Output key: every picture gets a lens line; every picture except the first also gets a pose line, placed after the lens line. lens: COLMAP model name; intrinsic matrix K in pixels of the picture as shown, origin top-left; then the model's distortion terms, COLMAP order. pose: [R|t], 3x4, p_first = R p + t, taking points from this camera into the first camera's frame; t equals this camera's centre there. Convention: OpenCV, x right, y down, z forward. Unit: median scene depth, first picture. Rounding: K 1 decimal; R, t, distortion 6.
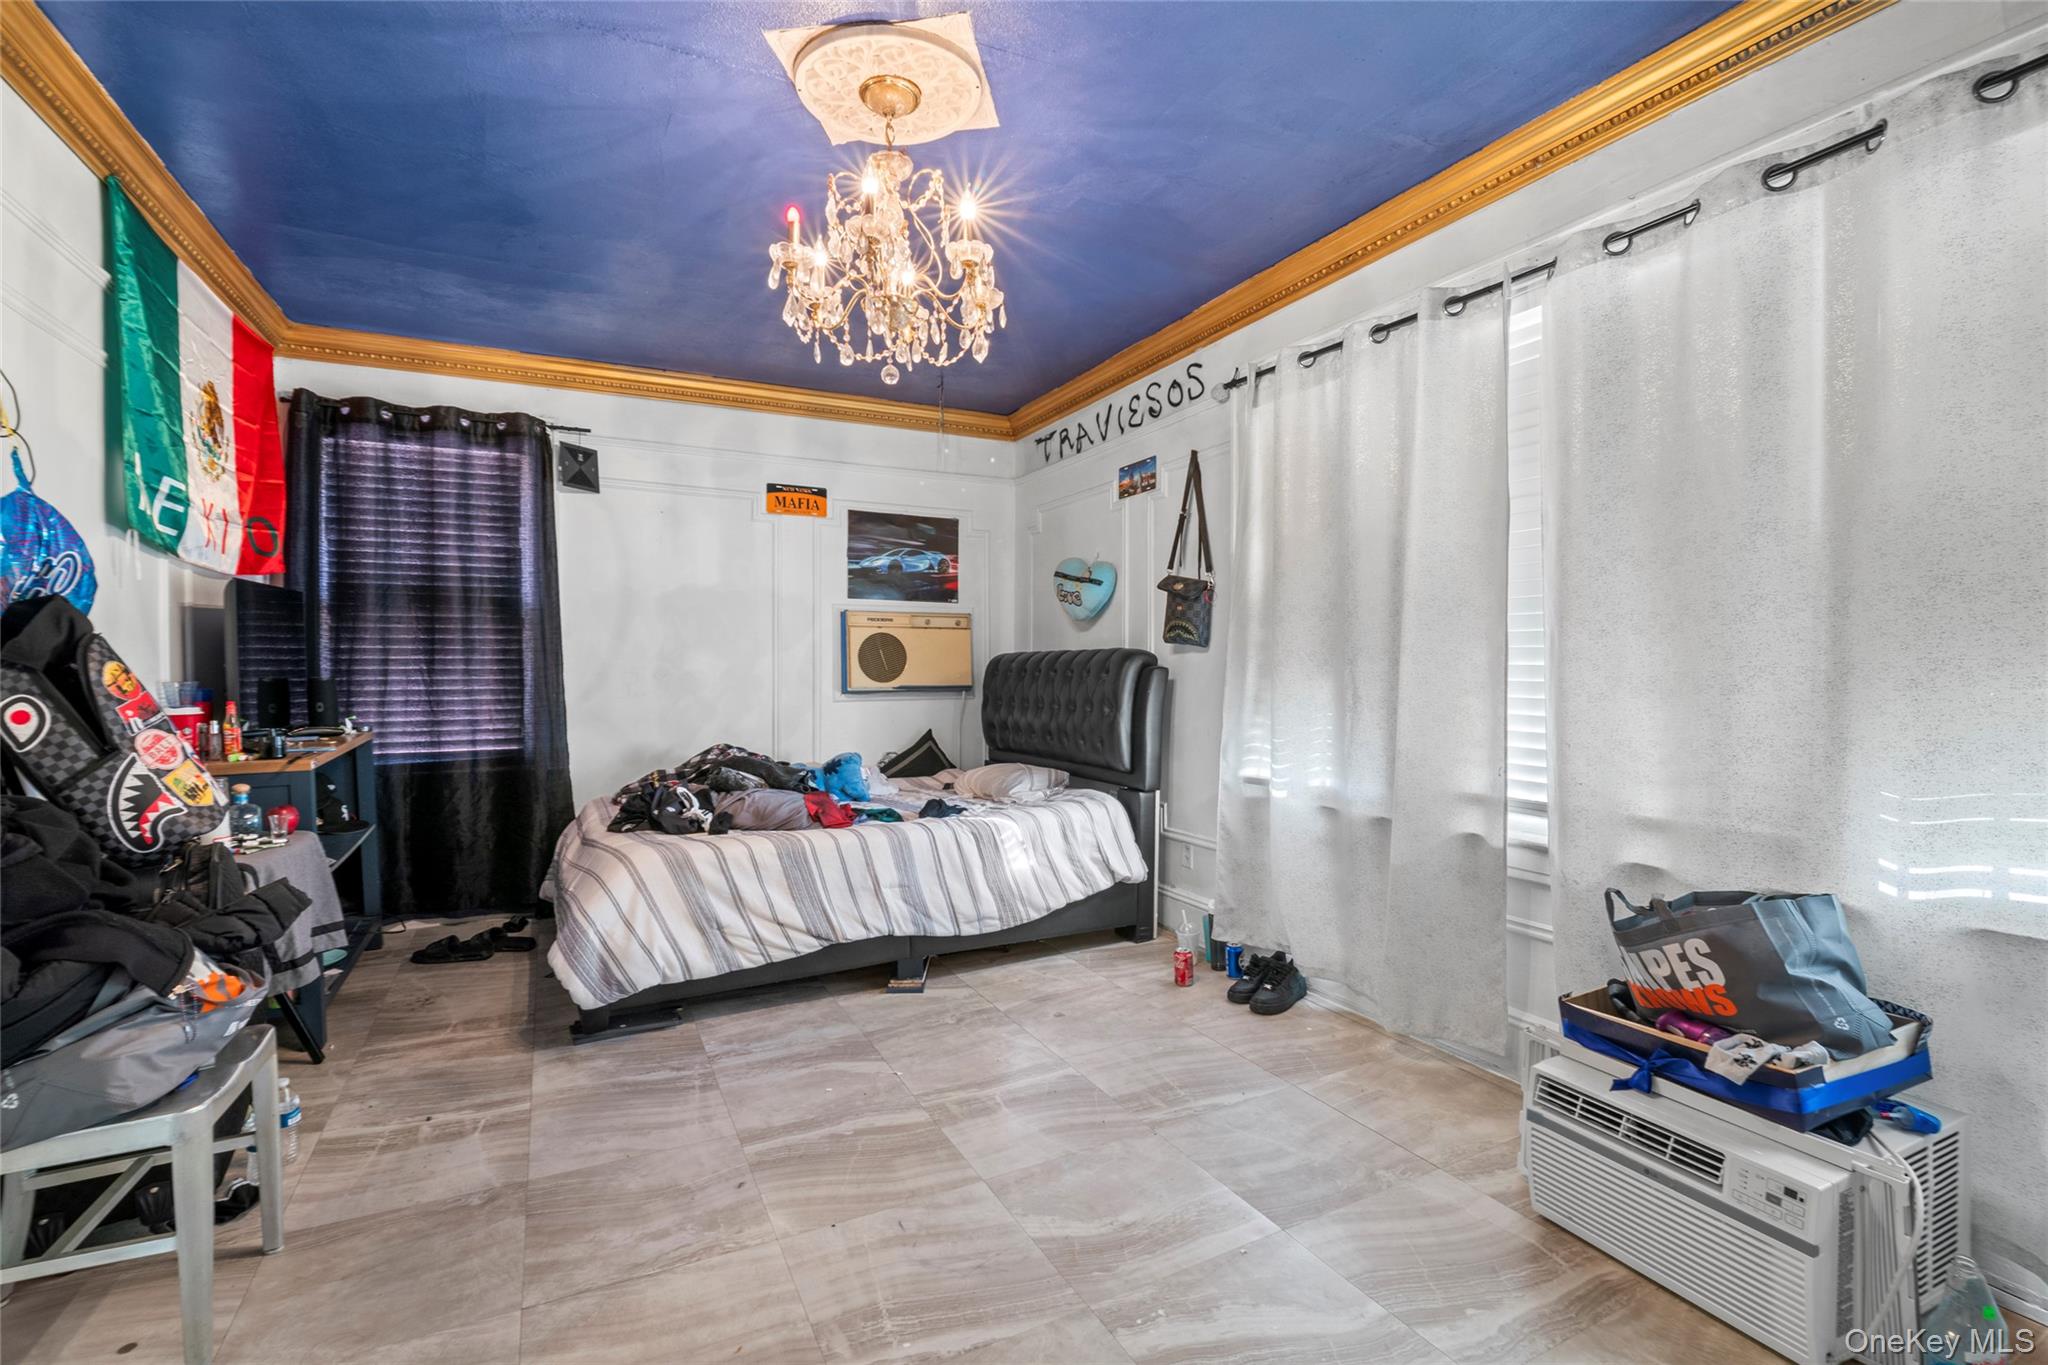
lens RADIAL K [[929.5, 0, 1024.0], [0, 929.5, 682.5], [0, 0, 1]] dist [-0.001524, -0.000314]
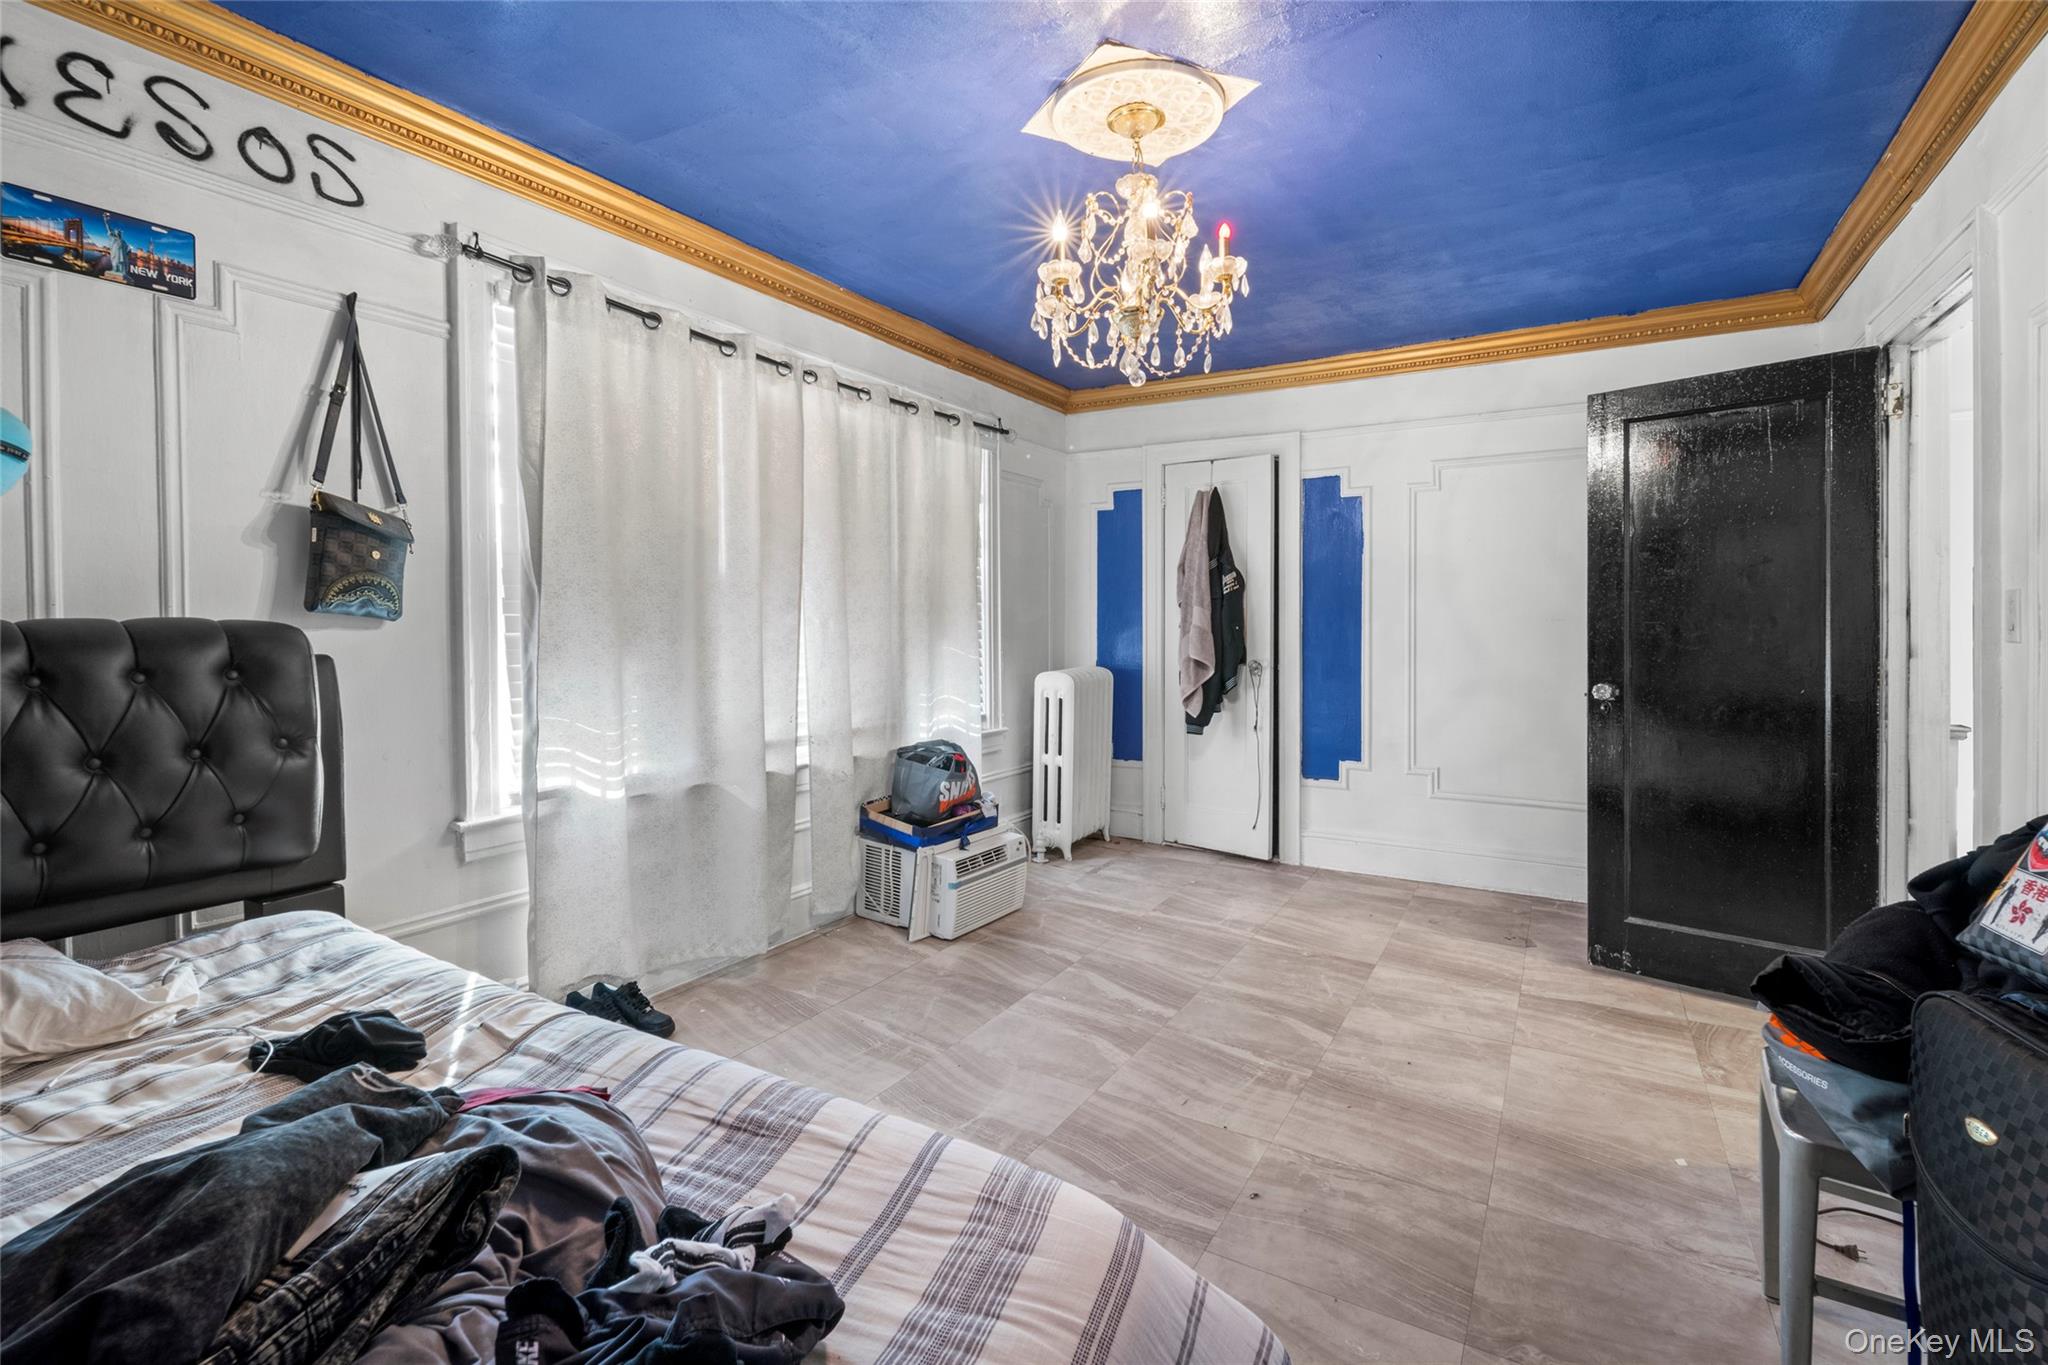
lens RADIAL K [[911.9, 0, 1025.2], [0, 911.9, 626.0], [0, 0, 1]] dist [-0.000383, -0.000079]
pose [[-0.529744, 0.001624, 0.848156, -0.556552], [0.017391, 0.999809, 0.008948, -0.032681], [-0.847979, 0.019490, -0.529671, 0.962084]]
